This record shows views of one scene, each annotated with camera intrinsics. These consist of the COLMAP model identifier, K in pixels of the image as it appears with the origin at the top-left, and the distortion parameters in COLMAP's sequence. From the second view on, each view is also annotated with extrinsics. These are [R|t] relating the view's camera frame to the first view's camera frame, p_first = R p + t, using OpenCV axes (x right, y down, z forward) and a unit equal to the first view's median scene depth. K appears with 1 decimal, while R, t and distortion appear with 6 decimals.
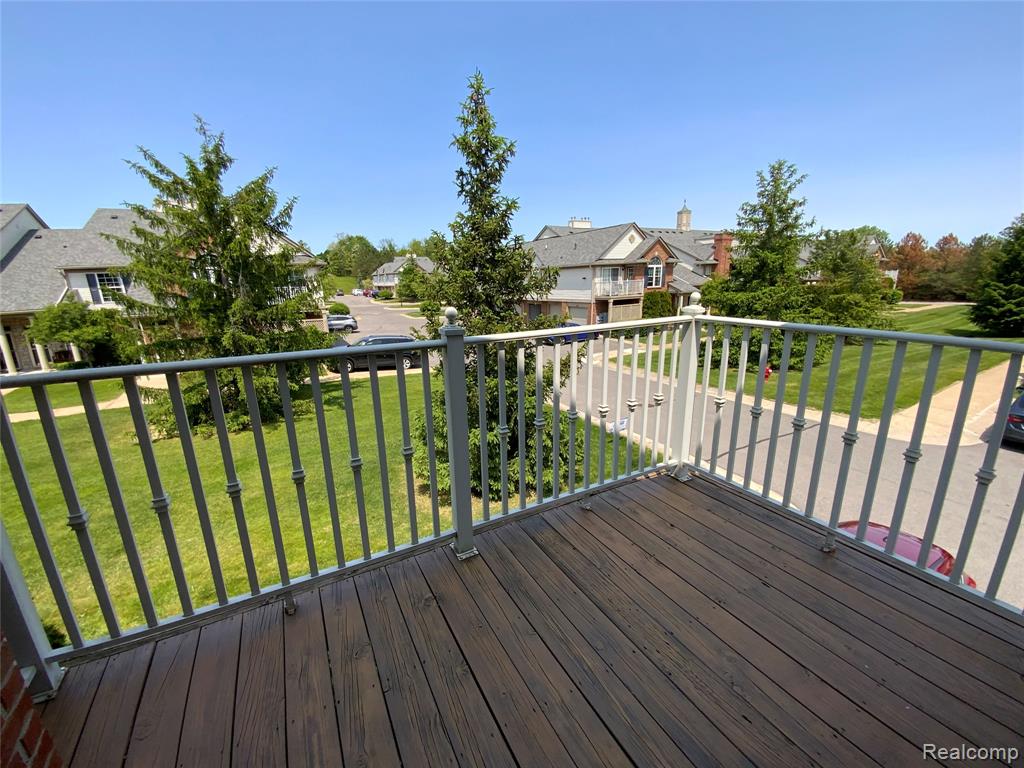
lens RADIAL K [[419.3, 0, 512.0], [0, 419.3, 384.0], [0, 0, 1]] dist [-0.000029, -0.000198]
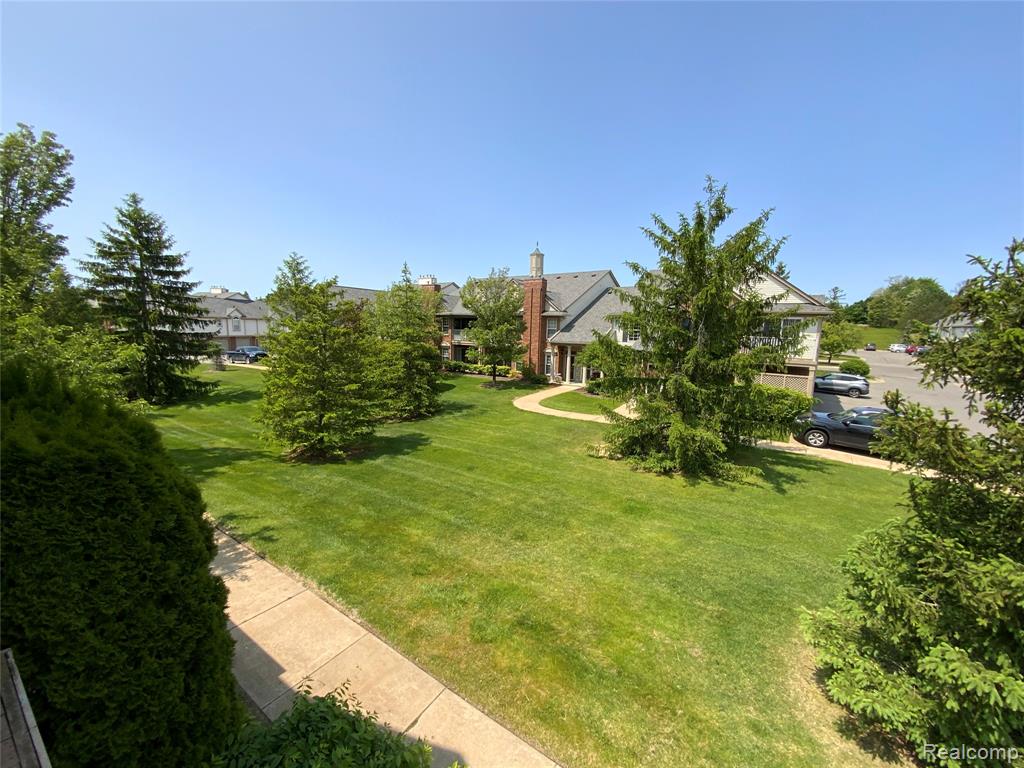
lens RADIAL K [[419.3, 0, 512.0], [0, 419.3, 384.0], [0, 0, 1]] dist [-0.000029, -0.000198]
pose [[0.454145, 0.154784, -0.877379, 0.034692], [-0.250184, 0.967323, 0.041152, -0.044633], [0.855079, 0.200817, 0.478030, 0.158247]]
